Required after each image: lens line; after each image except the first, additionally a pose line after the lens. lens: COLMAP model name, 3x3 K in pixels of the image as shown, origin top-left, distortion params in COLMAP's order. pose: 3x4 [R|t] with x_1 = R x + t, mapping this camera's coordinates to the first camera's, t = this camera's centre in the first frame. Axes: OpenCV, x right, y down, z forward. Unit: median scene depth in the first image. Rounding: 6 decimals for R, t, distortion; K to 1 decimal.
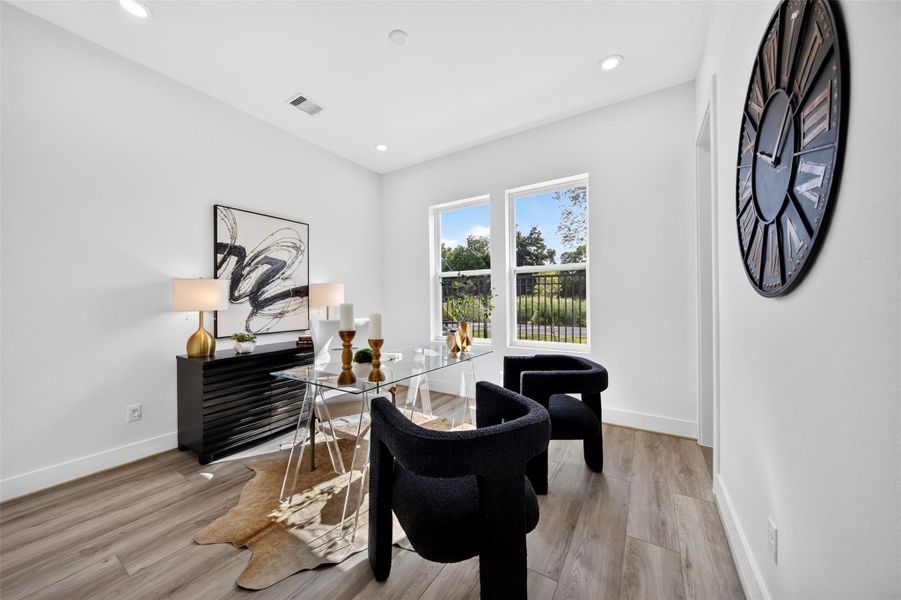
lens RADIAL K [[314.0, 0, 444.6], [0, 314.0, 291.5], [0, 0, 1]] dist [0.010494, -0.005255]
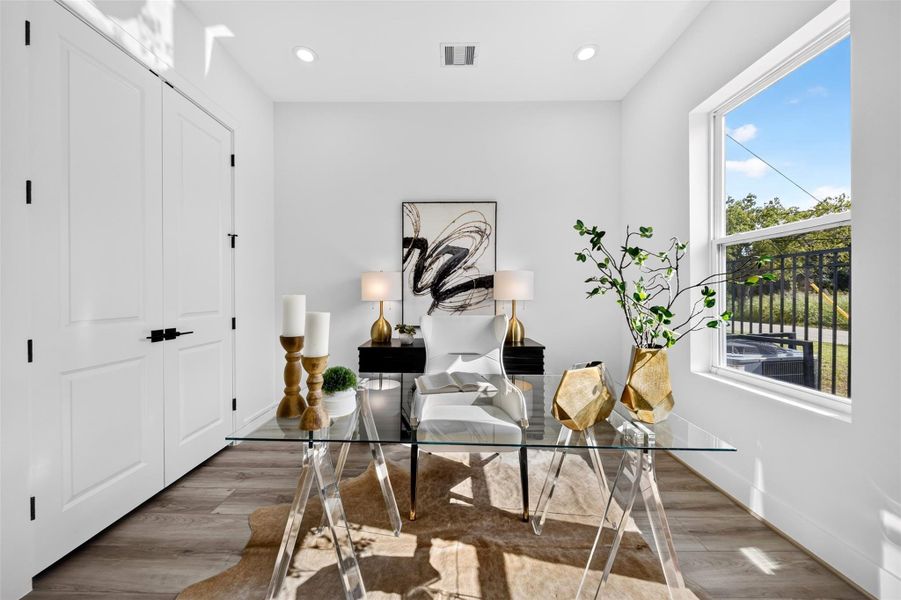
lens RADIAL K [[314.0, 0, 444.6], [0, 314.0, 291.5], [0, 0, 1]] dist [0.010494, -0.005255]
pose [[0.536406, 0.005292, -0.843943, 0.231921], [0.016951, 0.999711, 0.017043, 0.010464], [0.843790, -0.023448, 0.536161, 0.489970]]
